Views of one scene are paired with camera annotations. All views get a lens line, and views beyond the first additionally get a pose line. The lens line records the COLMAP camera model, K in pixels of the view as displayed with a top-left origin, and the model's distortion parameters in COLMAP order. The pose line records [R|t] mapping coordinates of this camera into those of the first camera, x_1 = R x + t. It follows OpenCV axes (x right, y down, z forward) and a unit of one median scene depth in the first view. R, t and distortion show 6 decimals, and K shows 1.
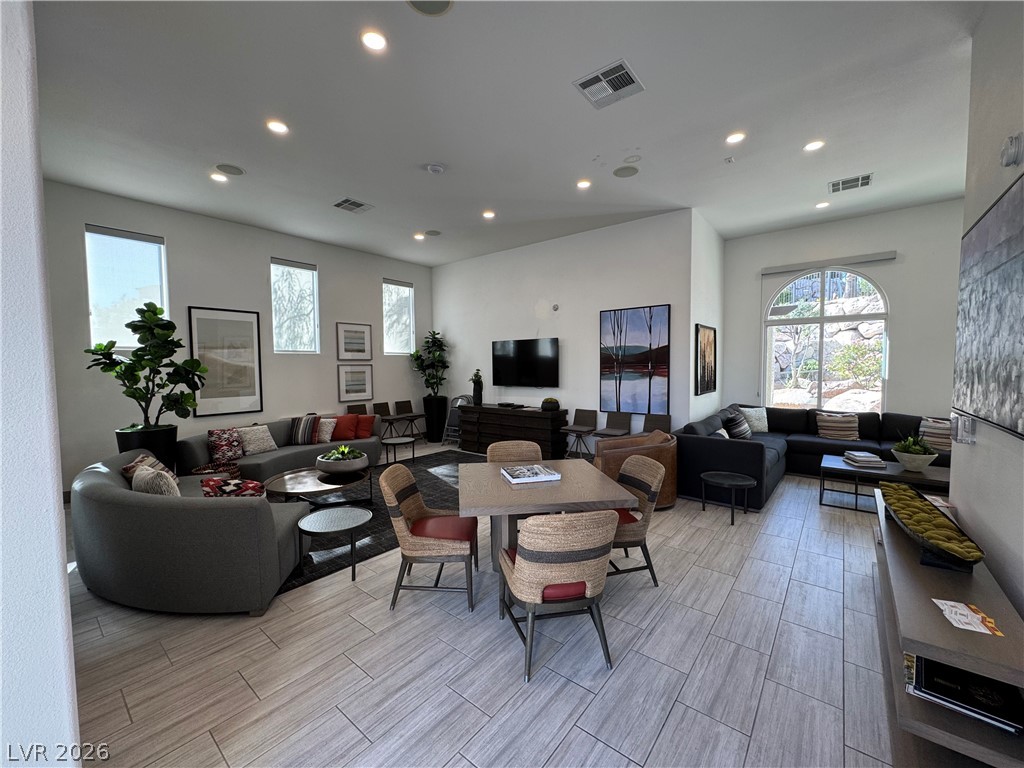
lens RADIAL K [[409.1, 0, 512.6], [0, 409.1, 384.3], [0, 0, 1]] dist [-0.000859, -0.000226]
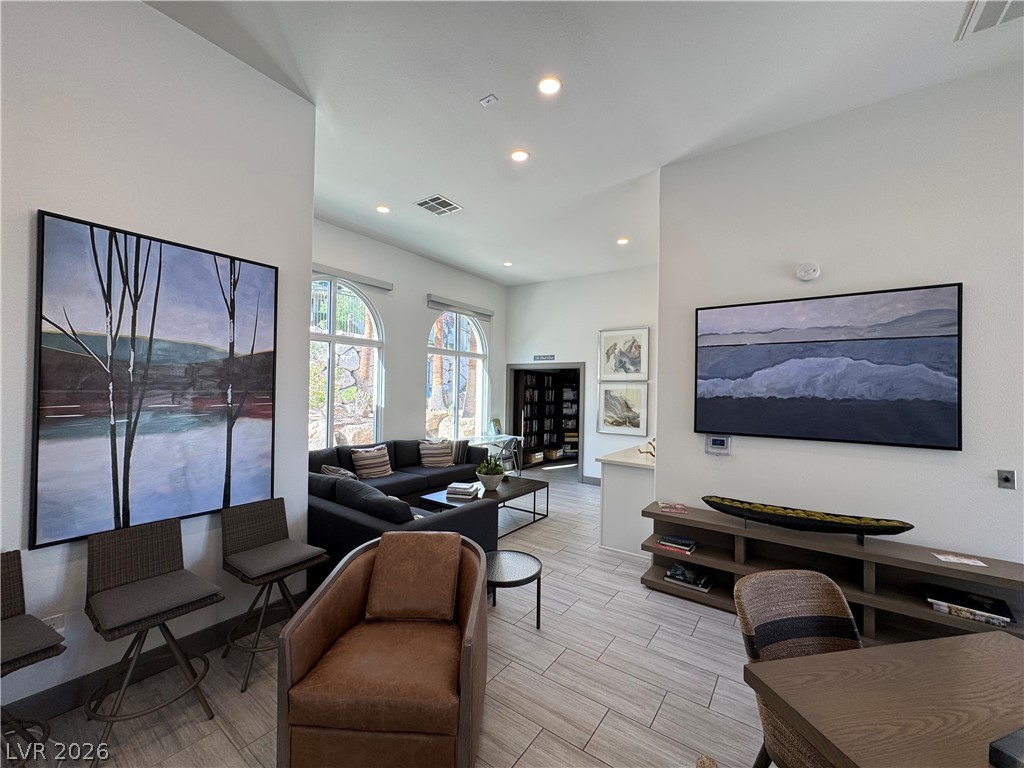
lens RADIAL K [[409.1, 0, 512.6], [0, 409.1, 384.3], [0, 0, 1]] dist [-0.000859, -0.000226]
pose [[-0.059761, 0.022496, 0.997959, -0.109645], [0.030410, 0.999323, -0.020706, -0.038208], [-0.997749, 0.029111, -0.060404, 0.734268]]
